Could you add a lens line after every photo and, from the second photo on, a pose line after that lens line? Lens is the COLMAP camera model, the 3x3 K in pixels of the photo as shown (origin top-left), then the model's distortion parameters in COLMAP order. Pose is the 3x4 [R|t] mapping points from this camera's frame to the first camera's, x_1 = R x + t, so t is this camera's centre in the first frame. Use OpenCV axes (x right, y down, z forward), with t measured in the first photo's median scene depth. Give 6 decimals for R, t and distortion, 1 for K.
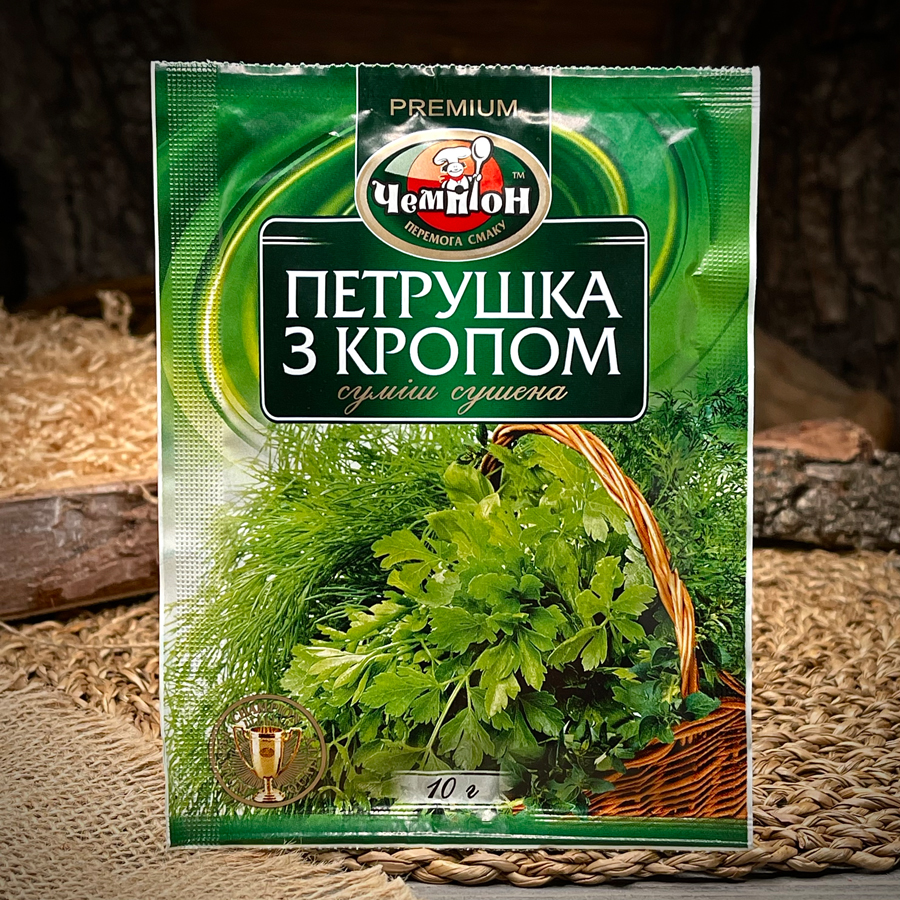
lens RADIAL K [[1996.6, 0, 535.9], [0, 1996.6, 496.1], [0, 0, 1]] dist [0.111186, -0.500642]
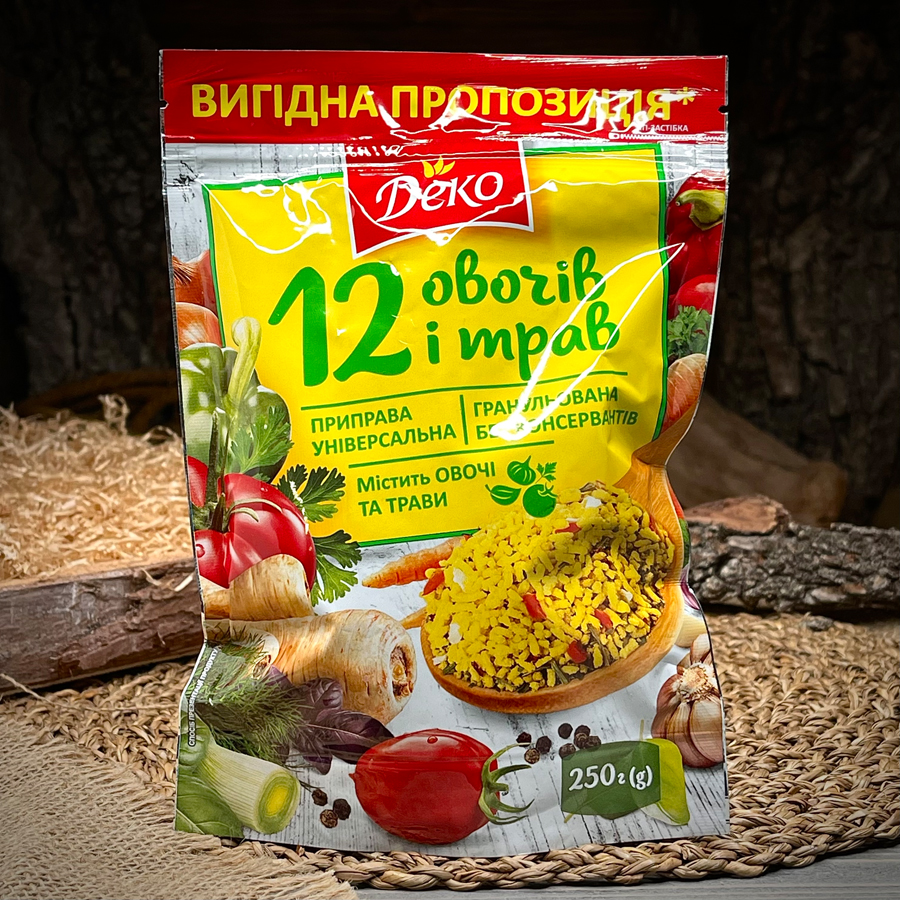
lens RADIAL K [[2079.6, 0, 452.1], [0, 2079.6, 421.2], [0, 0, 1]] dist [0.154176, -0.280212]
pose [[0.998839, -0.026472, -0.040248, 0.031509], [0.023616, 0.997277, -0.069860, -0.002498], [0.041988, 0.068829, 0.996745, -0.198621]]
